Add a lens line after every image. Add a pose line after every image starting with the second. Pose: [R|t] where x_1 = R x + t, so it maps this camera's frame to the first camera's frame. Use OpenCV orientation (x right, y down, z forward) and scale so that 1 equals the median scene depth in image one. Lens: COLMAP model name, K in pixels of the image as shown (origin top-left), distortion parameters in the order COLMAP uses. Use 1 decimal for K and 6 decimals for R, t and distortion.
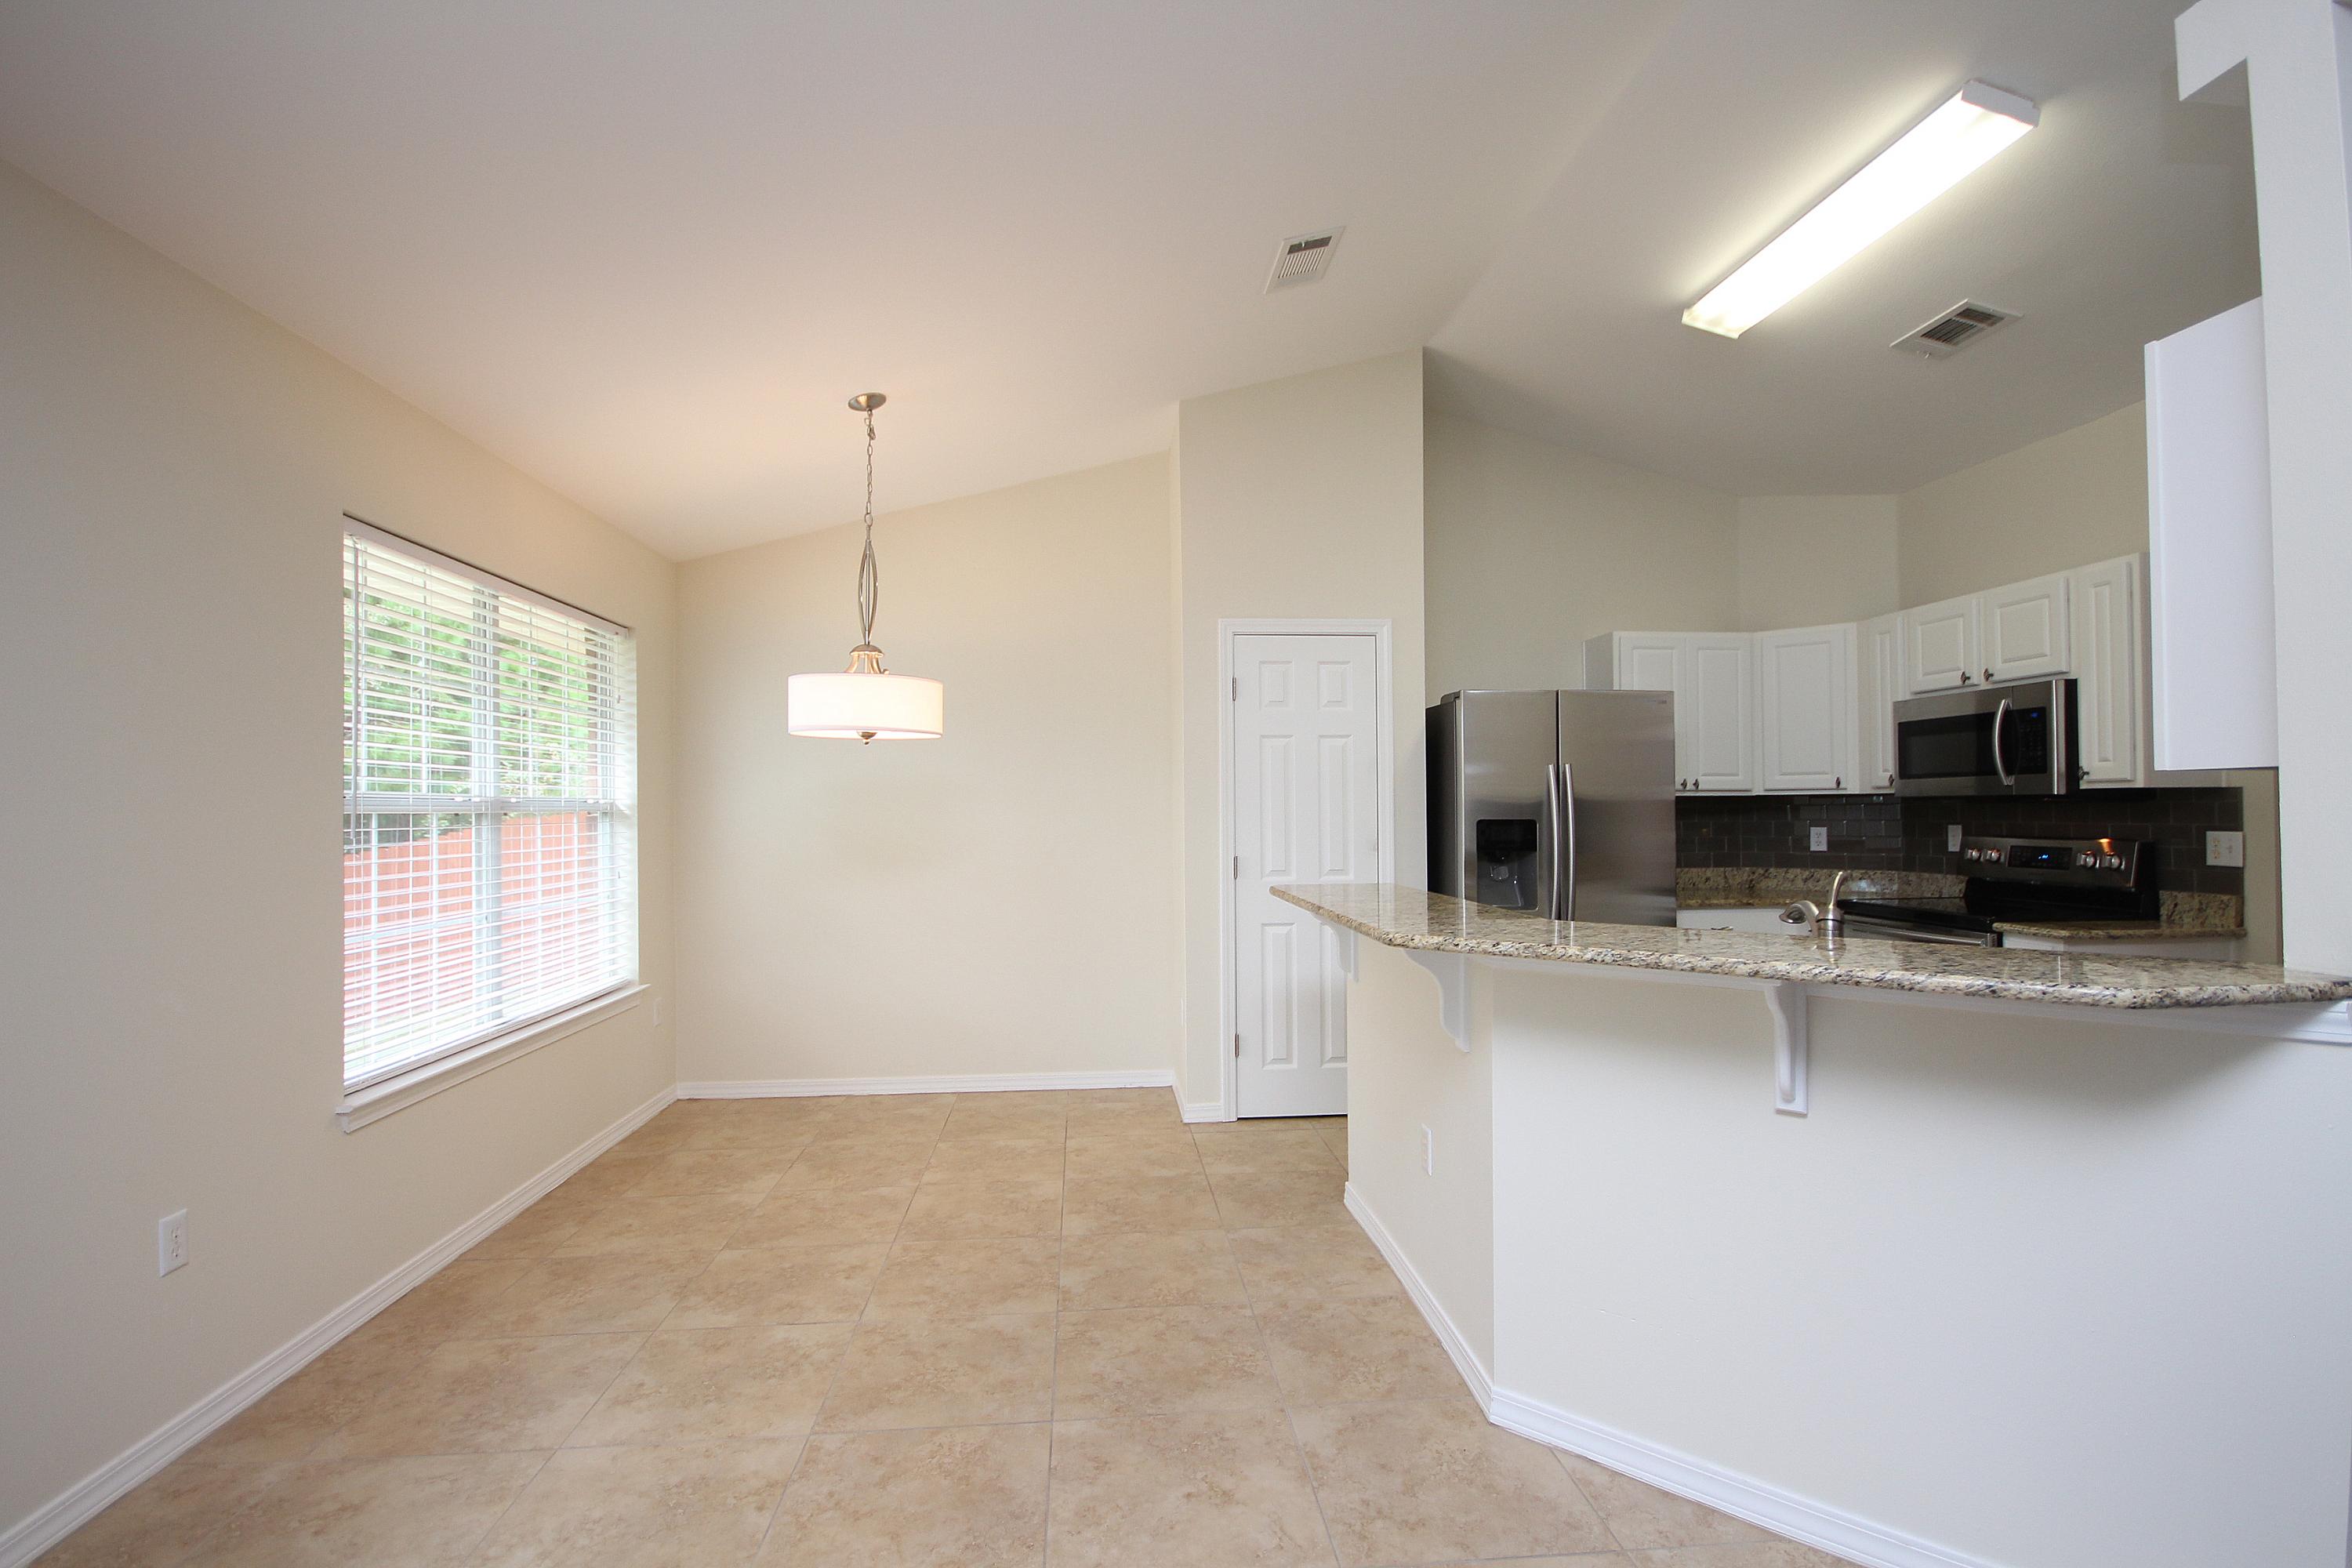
lens RADIAL K [[1081.1, 0, 1171.3], [0, 1081.1, 799.4], [0, 0, 1]] dist [-0.003901, -0.005705]
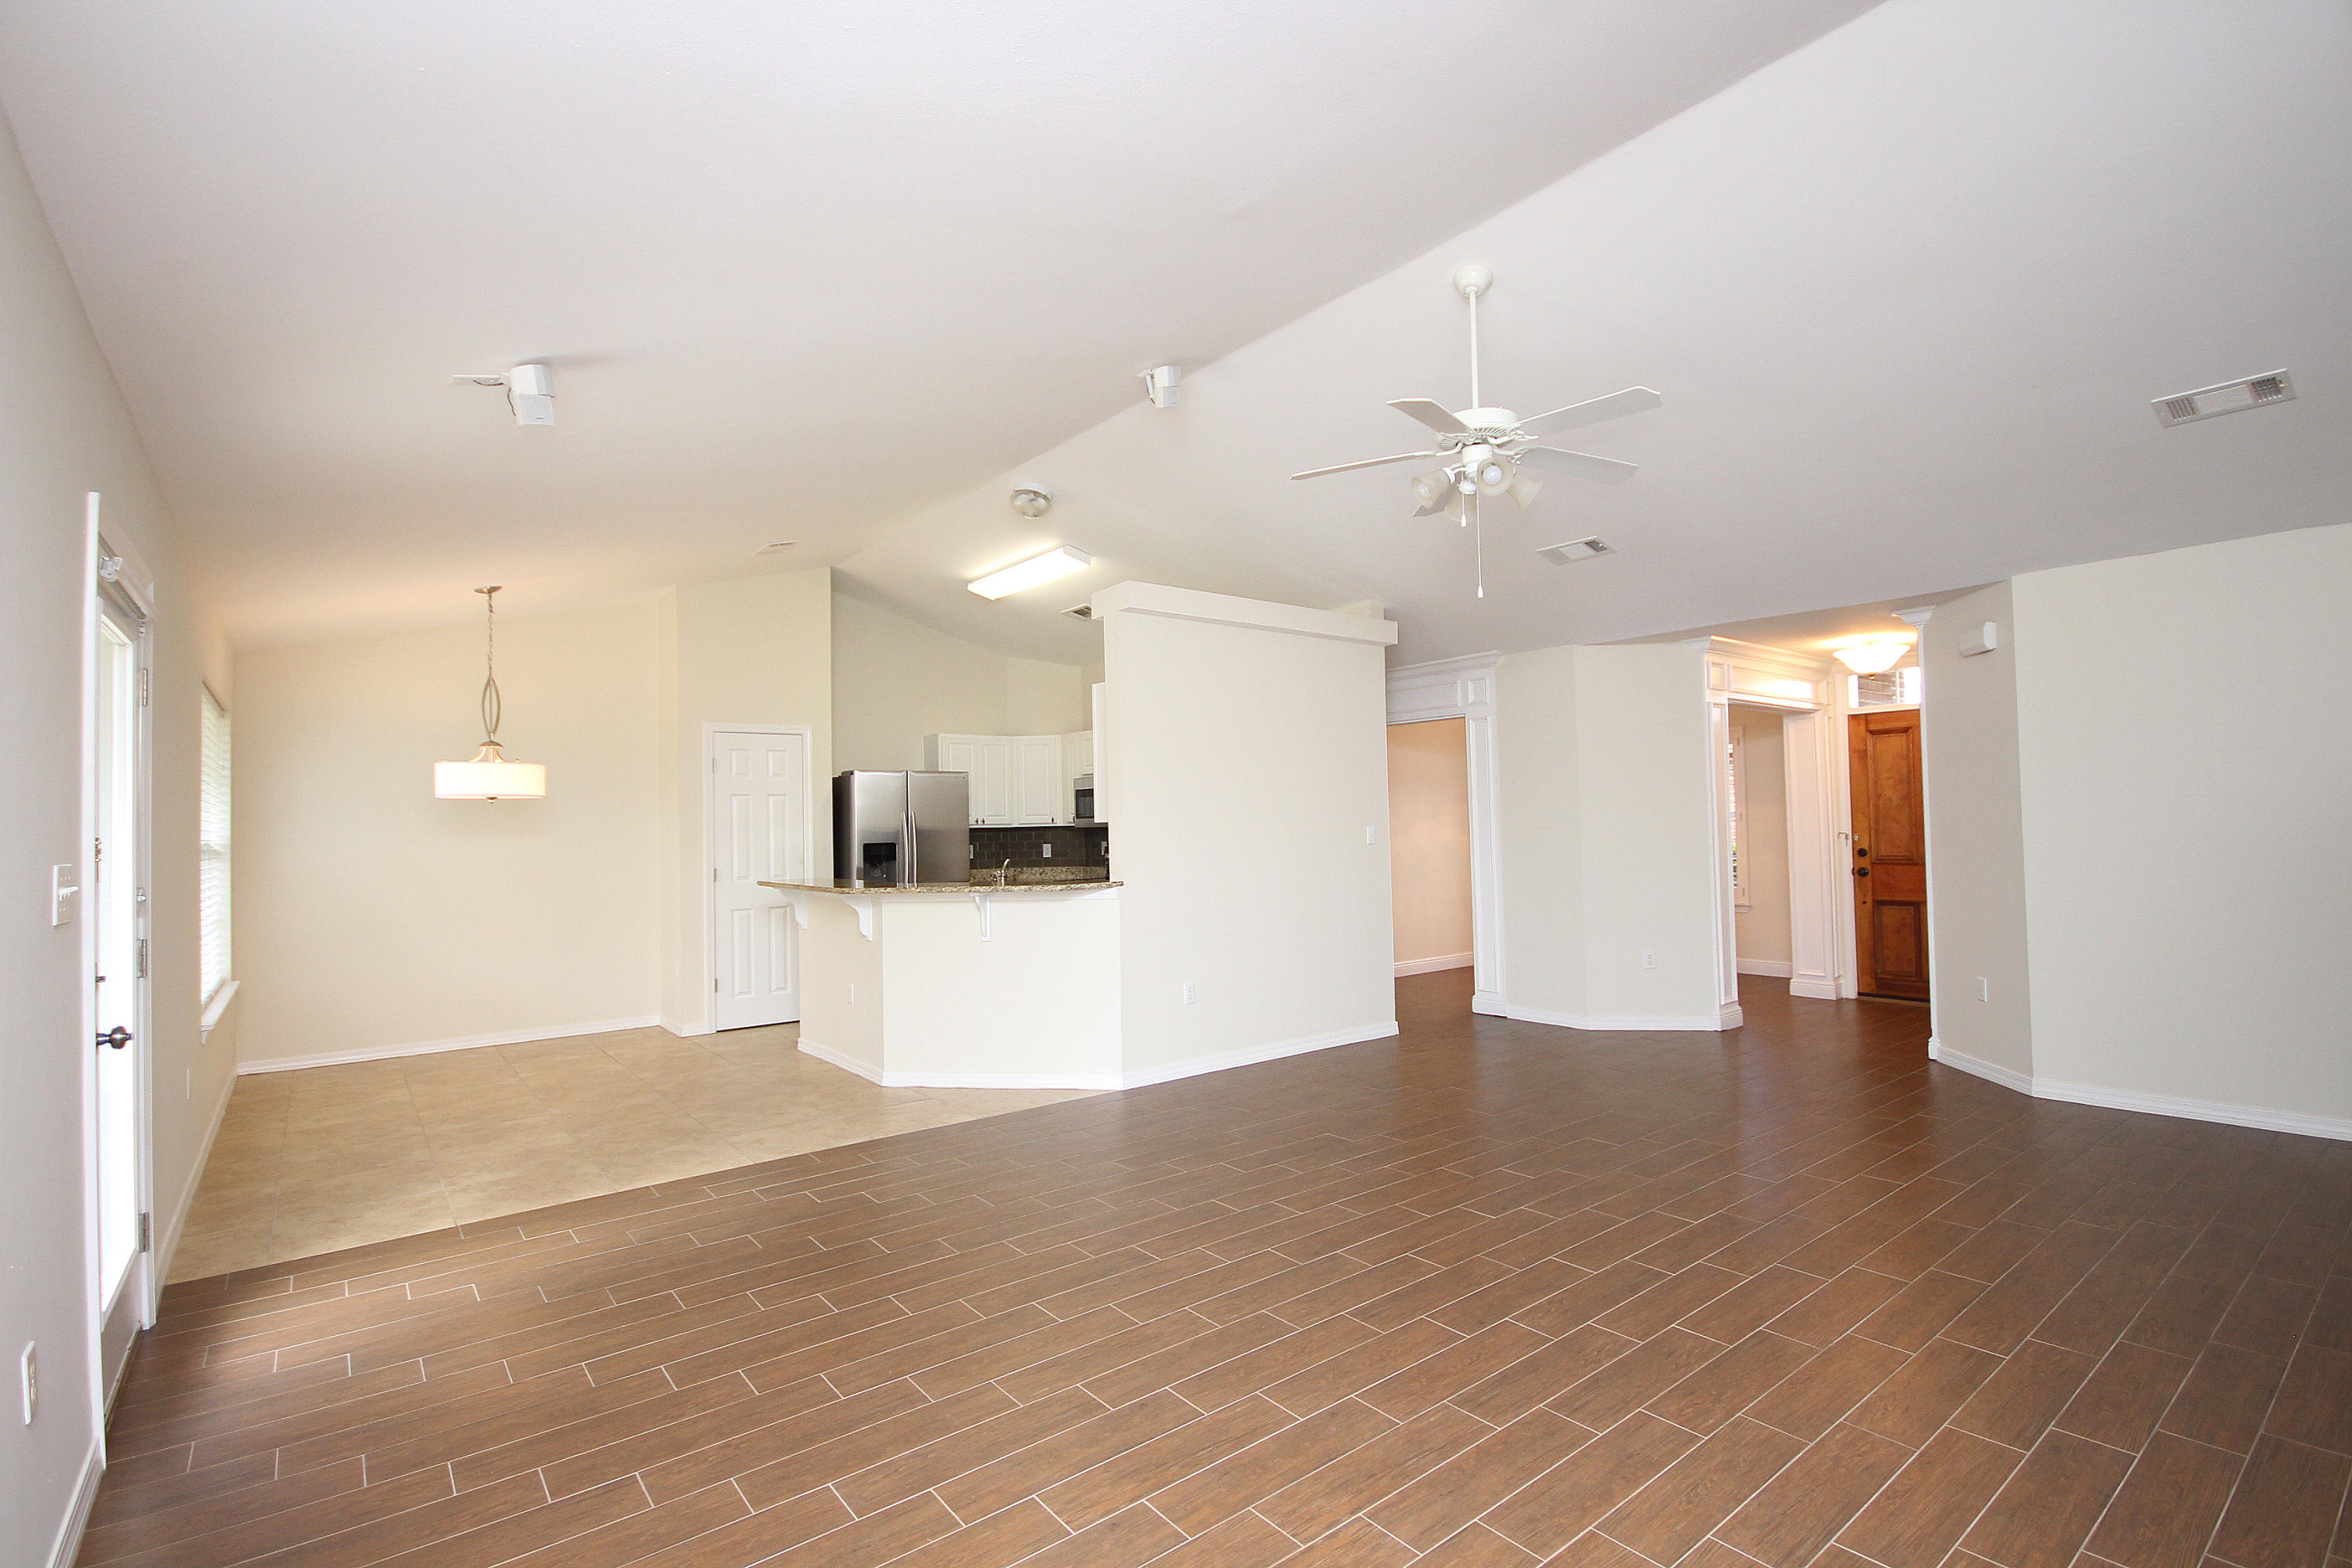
lens RADIAL K [[1081.1, 0, 1179.2], [0, 1081.1, 800.7], [0, 0, 1]] dist [-0.003901, -0.005705]
pose [[0.831920, 0.002651, 0.554889, -0.268659], [0.010088, 0.999751, -0.019900, -0.010634], [-0.554804, 0.022153, 0.831686, -0.758239]]
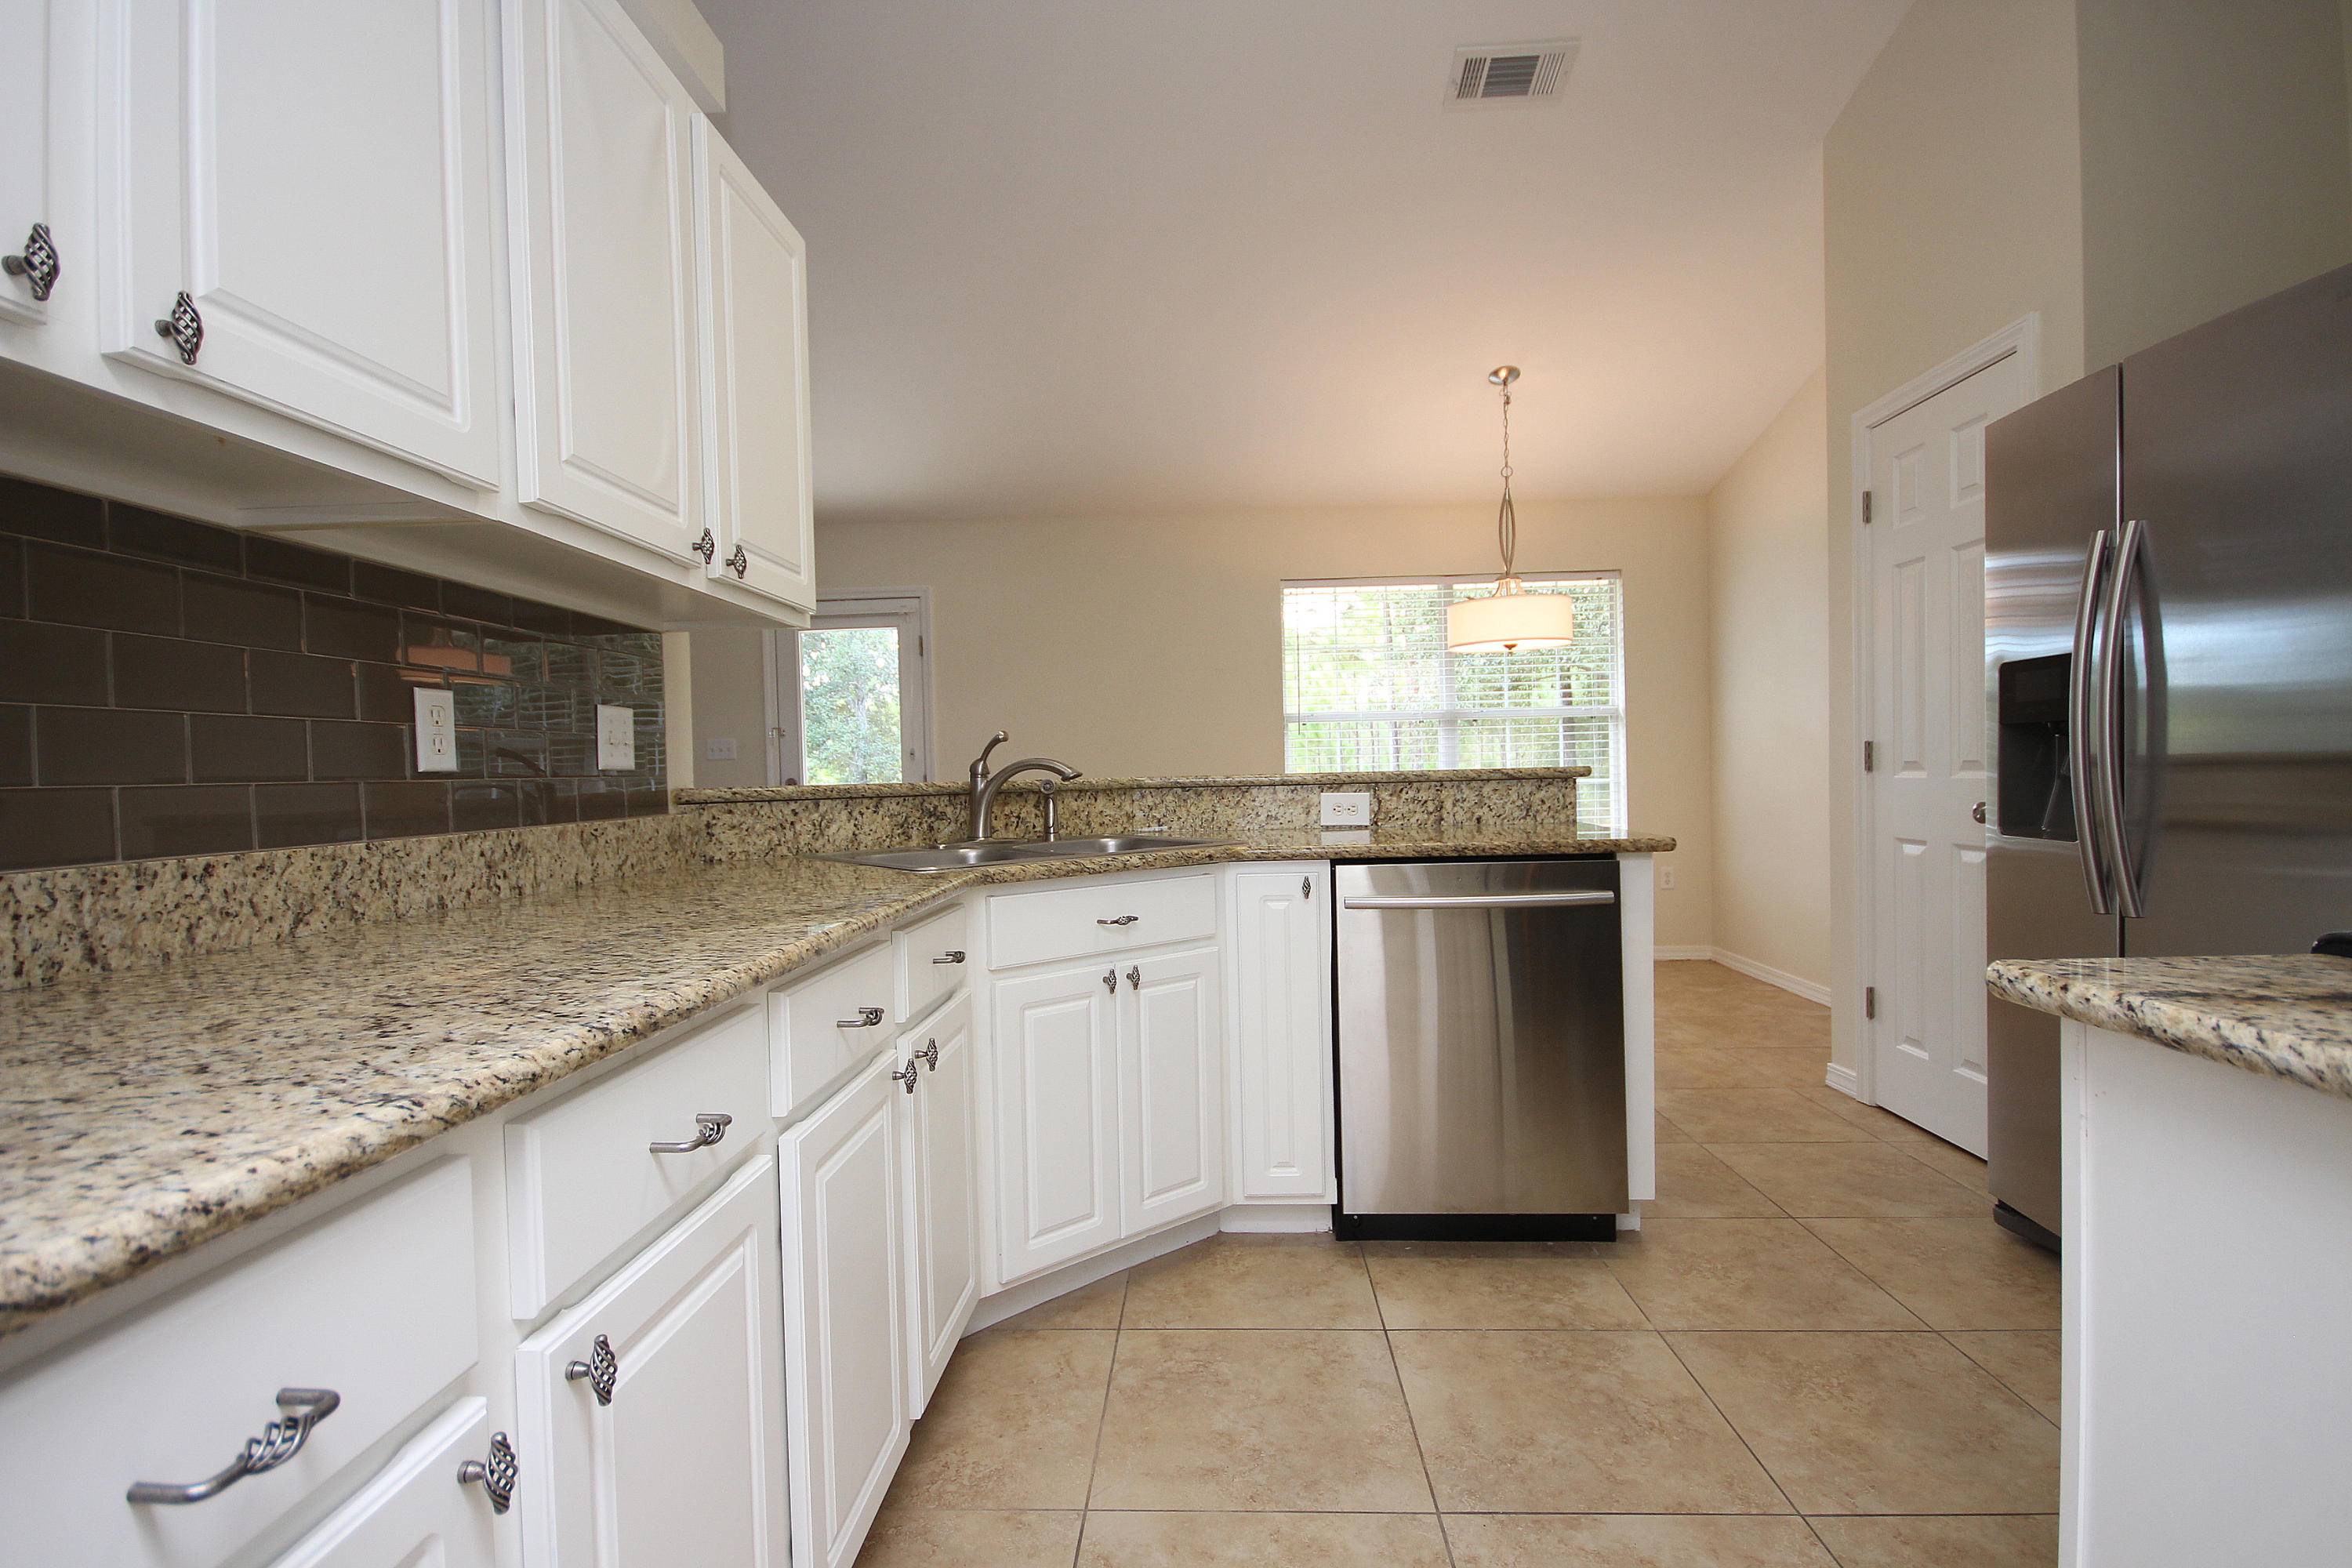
lens RADIAL K [[1081.1, 0, 1178.9], [0, 1081.1, 789.3], [0, 0, 1]] dist [-0.003901, -0.005705]
pose [[-0.124359, 0.026613, -0.991880, 0.856912], [0.035556, 0.999118, 0.022350, 0.054378], [0.991600, -0.032488, -0.125195, 0.656478]]
